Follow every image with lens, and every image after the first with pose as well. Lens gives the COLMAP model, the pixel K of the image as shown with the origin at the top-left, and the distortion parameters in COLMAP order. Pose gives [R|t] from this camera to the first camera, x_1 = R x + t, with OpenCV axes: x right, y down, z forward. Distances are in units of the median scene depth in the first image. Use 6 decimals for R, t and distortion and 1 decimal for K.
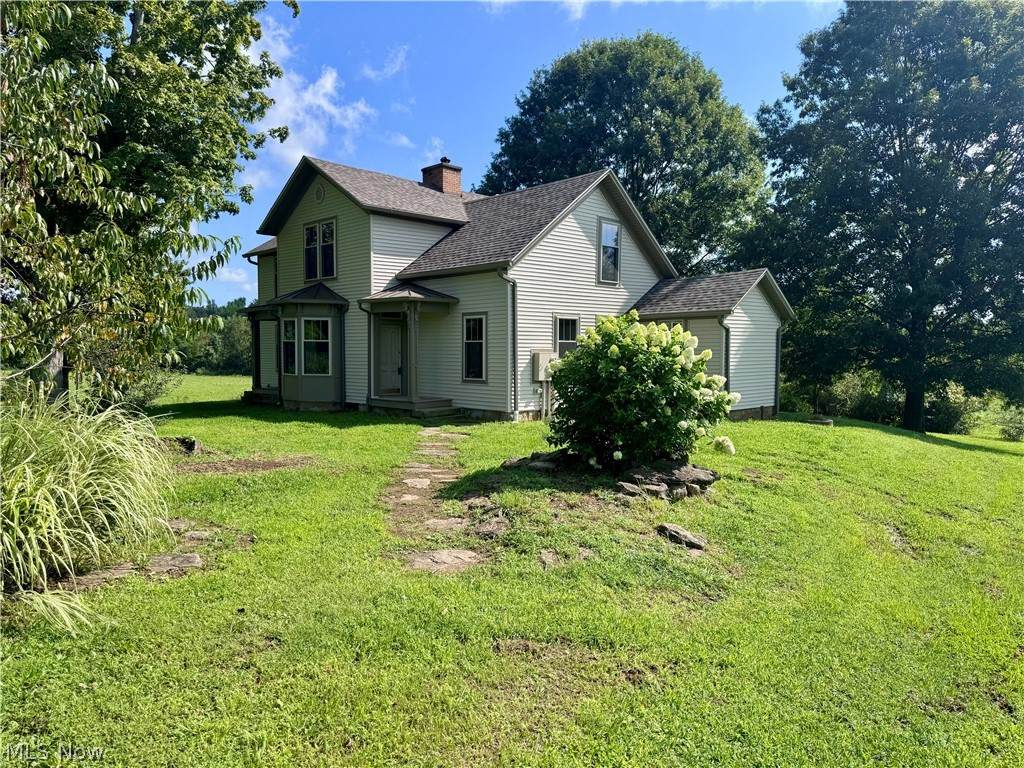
lens RADIAL K [[731.9, 0, 511.2], [0, 731.9, 387.3], [0, 0, 1]] dist [0.067900, -0.024767]
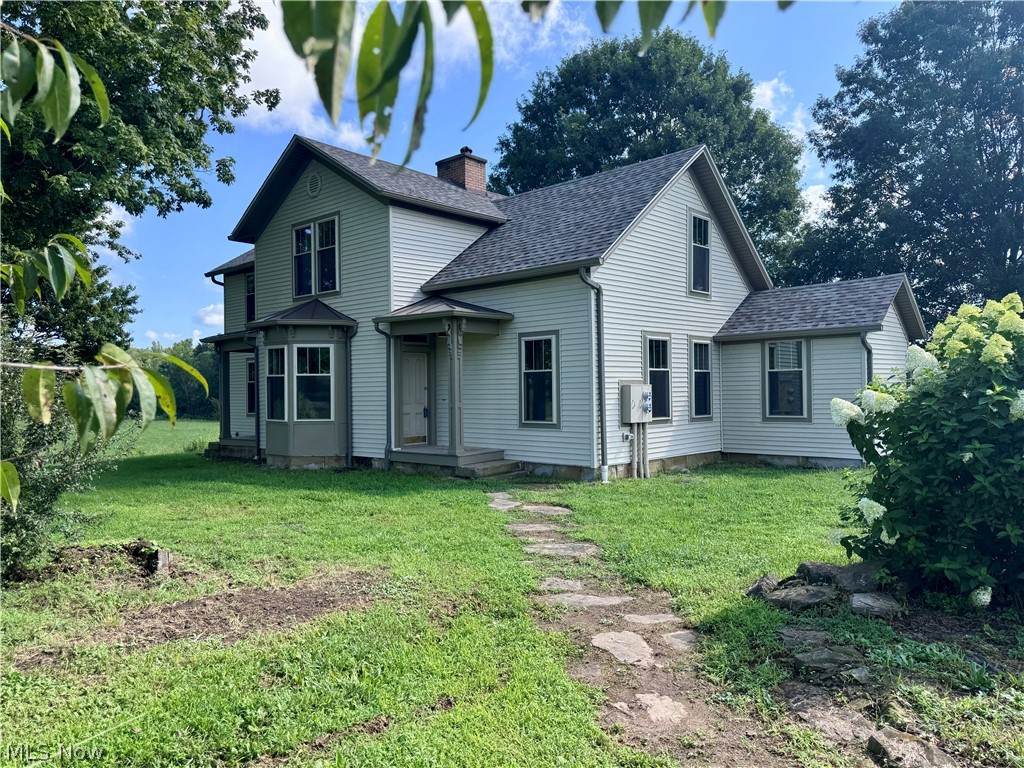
lens RADIAL K [[731.9, 0, 506.4], [0, 731.9, 385.6], [0, 0, 1]] dist [0.067900, -0.024767]
pose [[0.998207, -0.014632, 0.058043, -0.113932], [0.017820, 0.998339, -0.054794, -0.007618], [-0.057145, 0.055730, 0.996809, 0.245408]]
